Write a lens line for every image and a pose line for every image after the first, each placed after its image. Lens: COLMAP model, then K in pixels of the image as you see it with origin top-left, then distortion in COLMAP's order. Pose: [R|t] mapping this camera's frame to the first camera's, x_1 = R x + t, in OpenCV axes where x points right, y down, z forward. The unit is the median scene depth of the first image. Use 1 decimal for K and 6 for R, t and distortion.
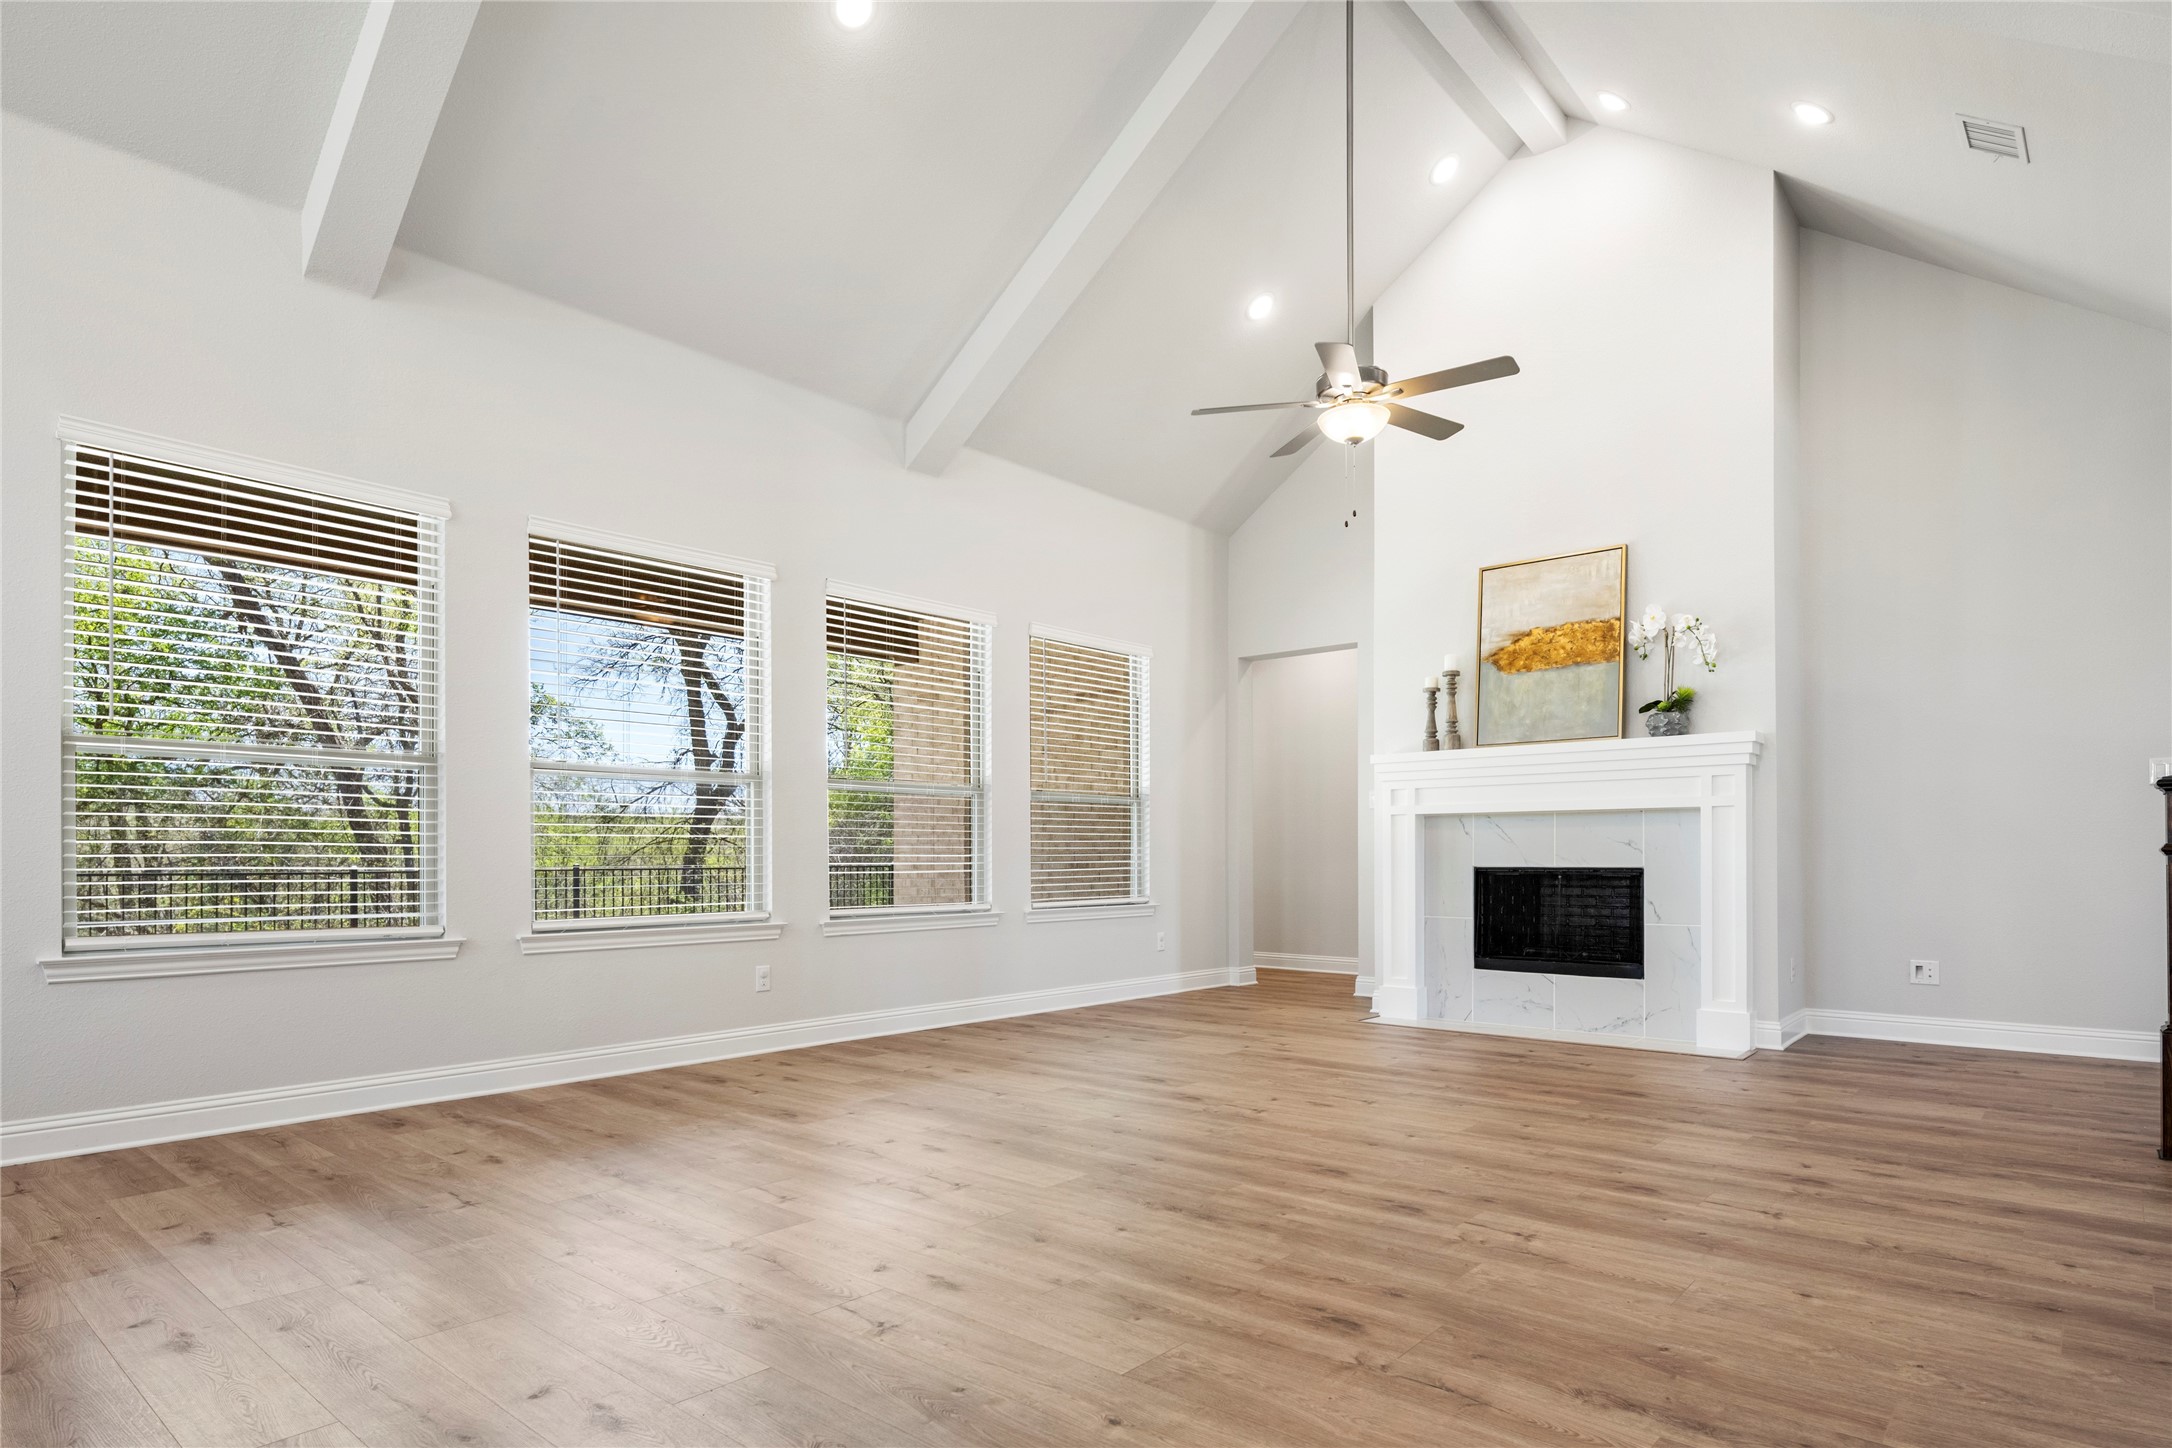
lens RADIAL K [[1186.7, 0, 1075.7], [0, 1186.7, 810.2], [0, 0, 1]] dist [-0.001742, -0.001945]
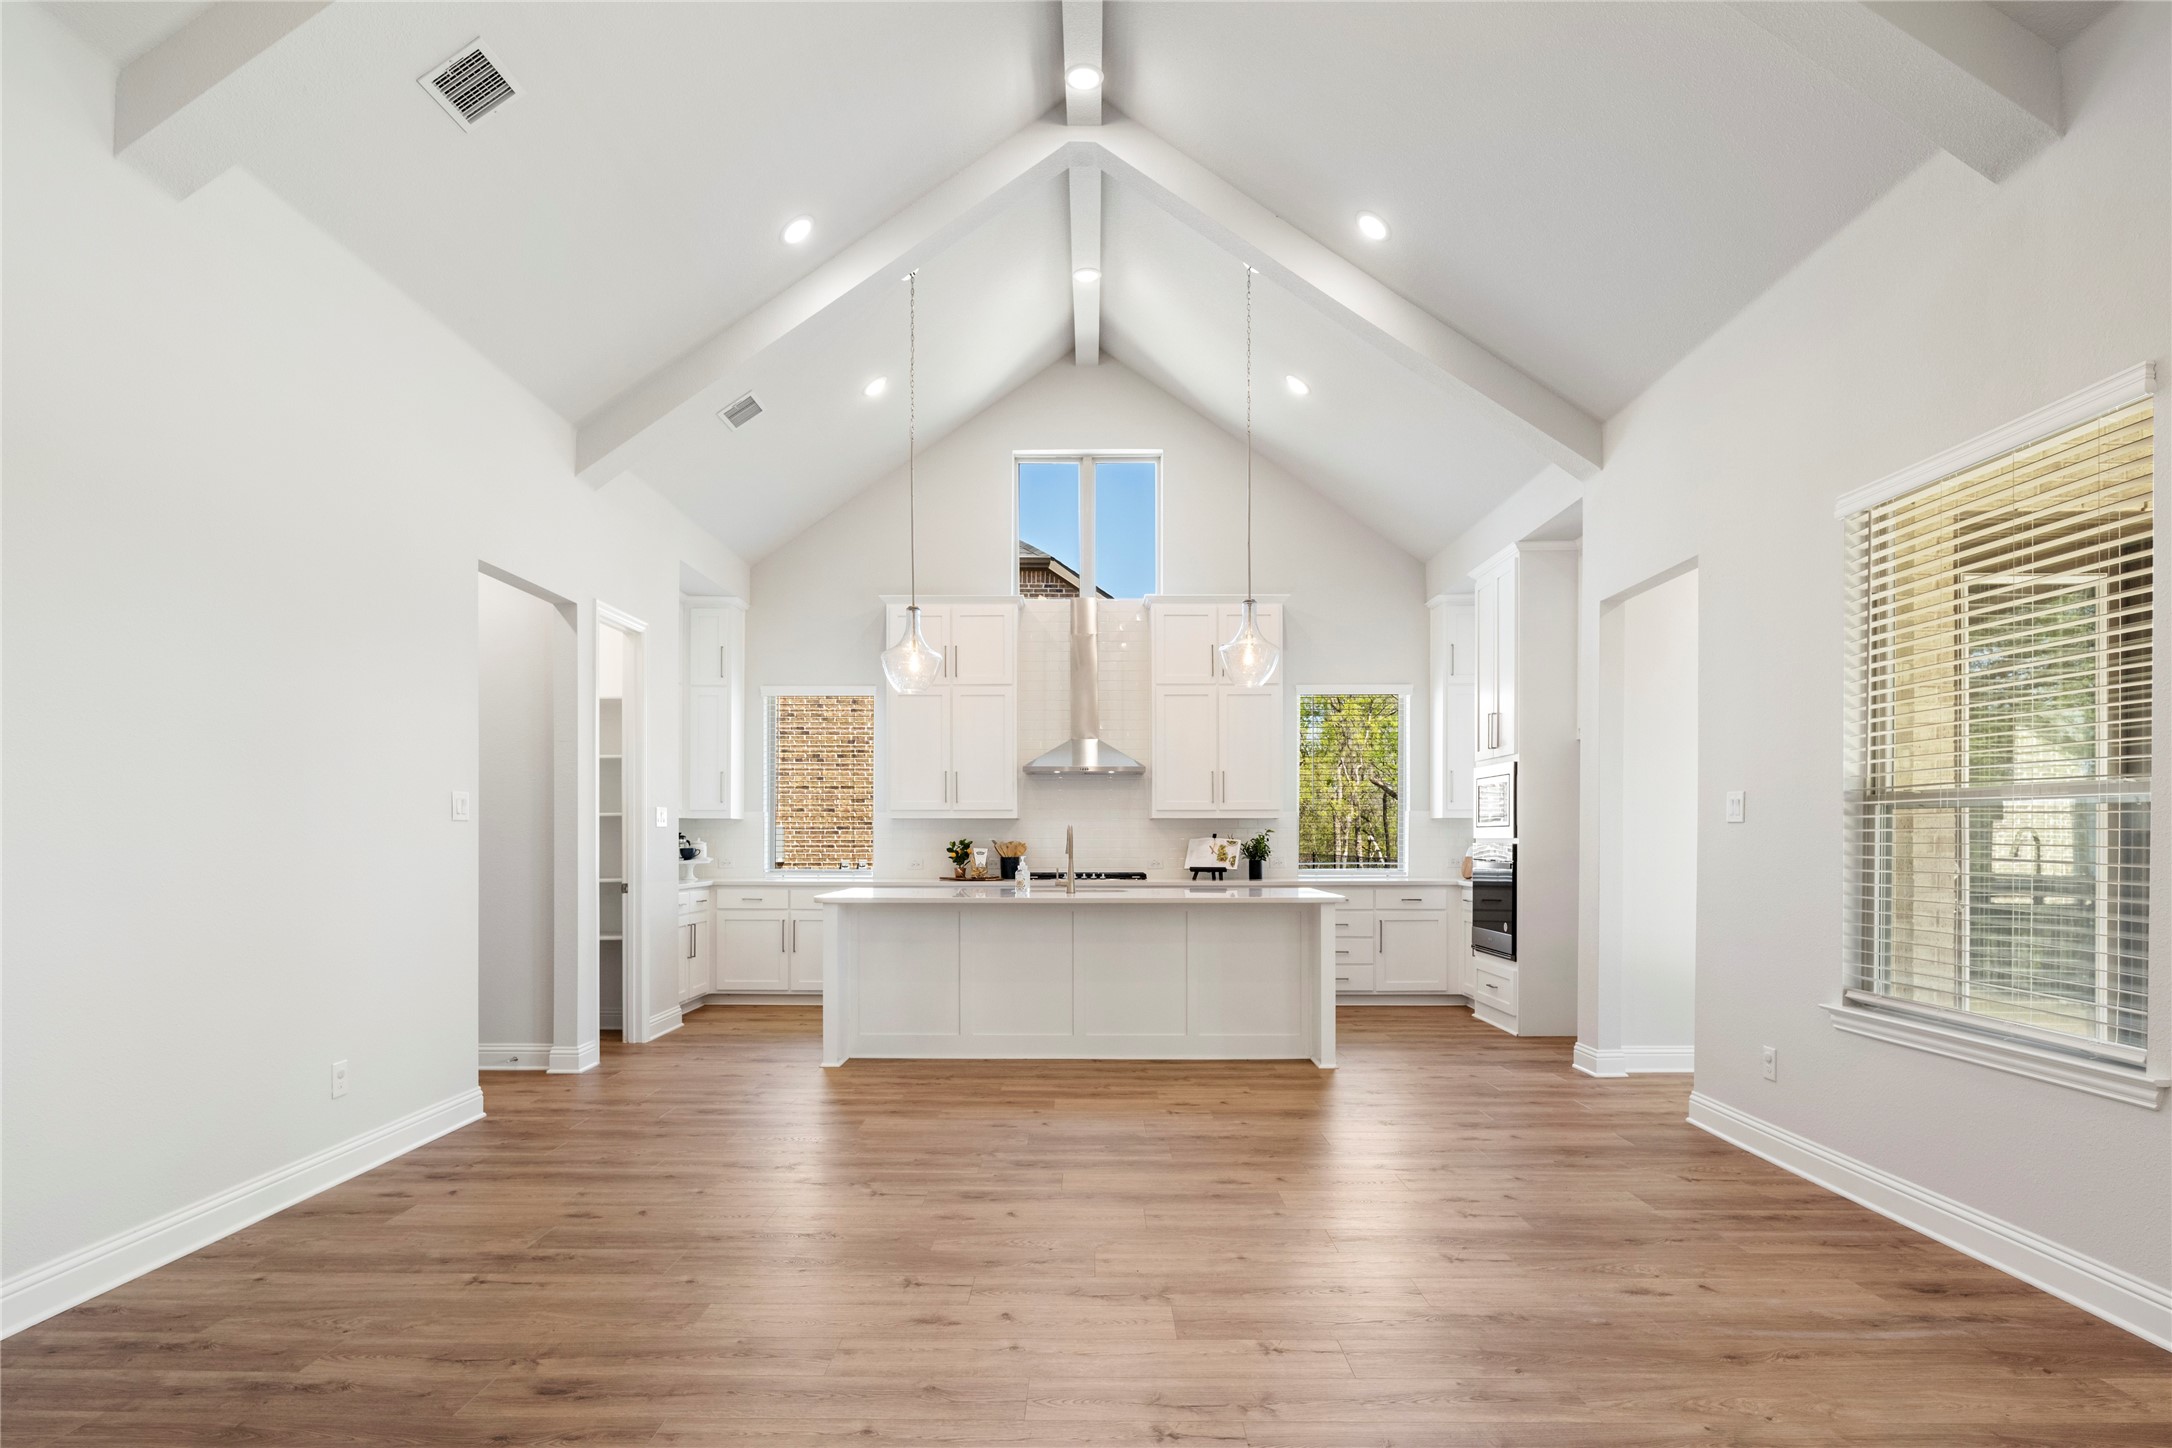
lens RADIAL K [[1176.0, 0, 1079.6], [0, 1176.0, 838.1], [0, 0, 1]] dist [-0.007388, -0.001880]
pose [[-0.760134, 0.001813, -0.649764, 0.217196], [0.027804, 0.999171, -0.029739, -0.009155], [0.649172, -0.040672, -0.759554, 0.839443]]
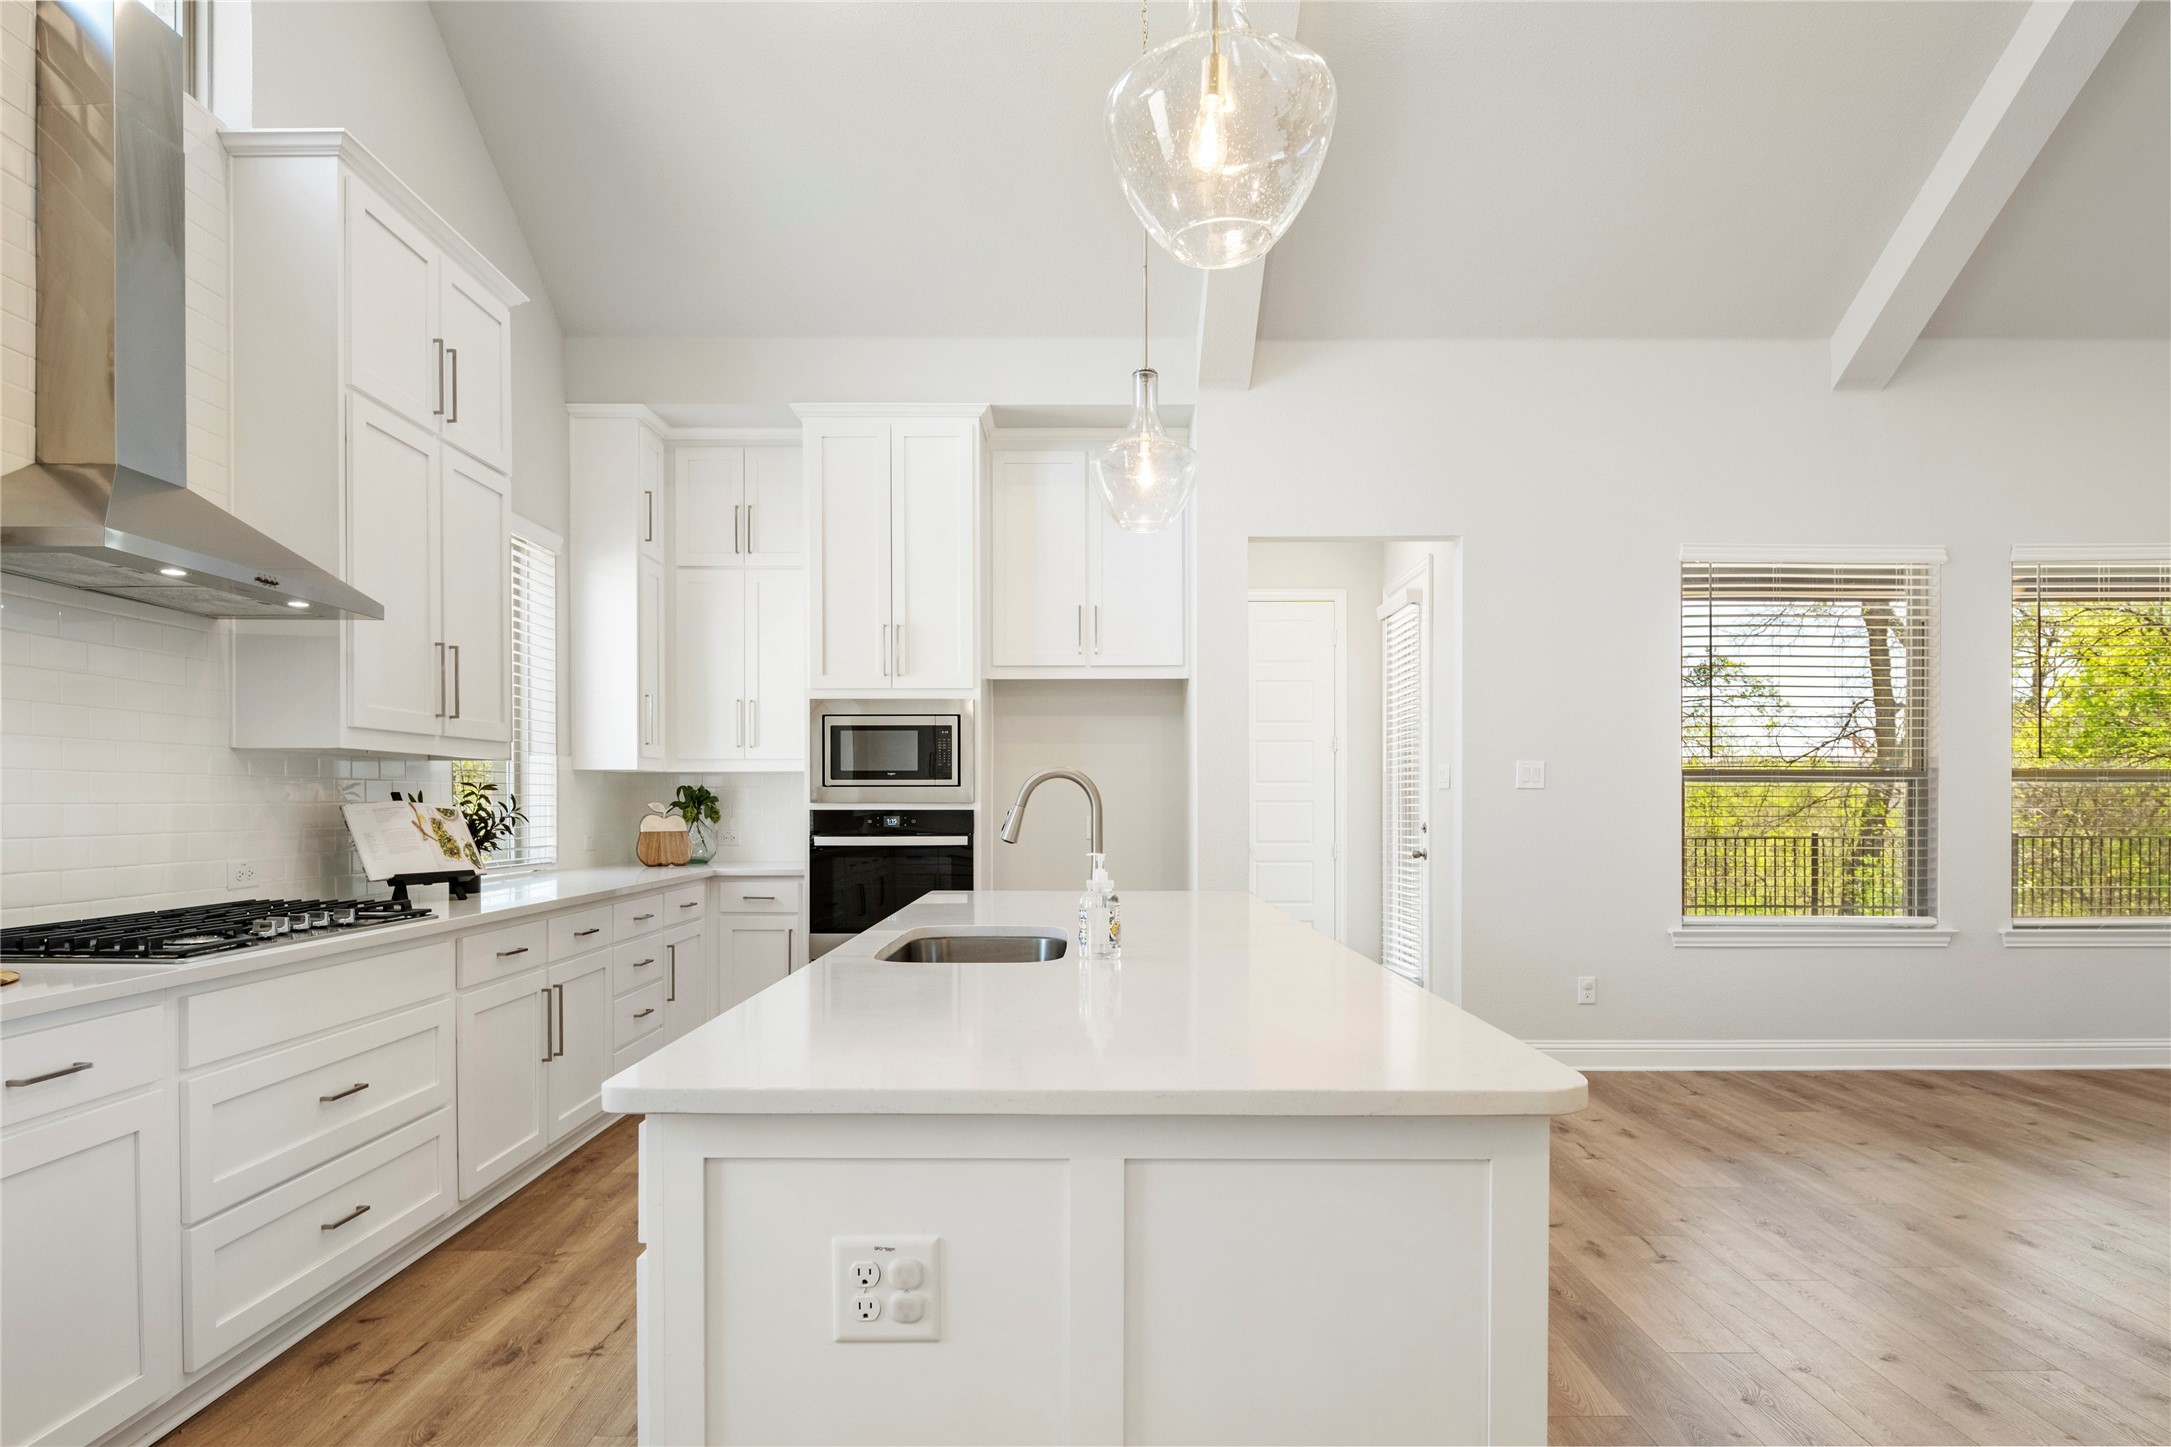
lens RADIAL K [[1146.6, 0, 1077.0], [0, 1146.6, 816.6], [0, 0, 1]] dist [-0.015526, -0.000481]
pose [[0.645953, 0.011499, -0.763291, -0.173711], [0.028794, 0.998808, 0.039415, -0.052385], [0.762834, -0.047439, 0.644852, -0.261422]]
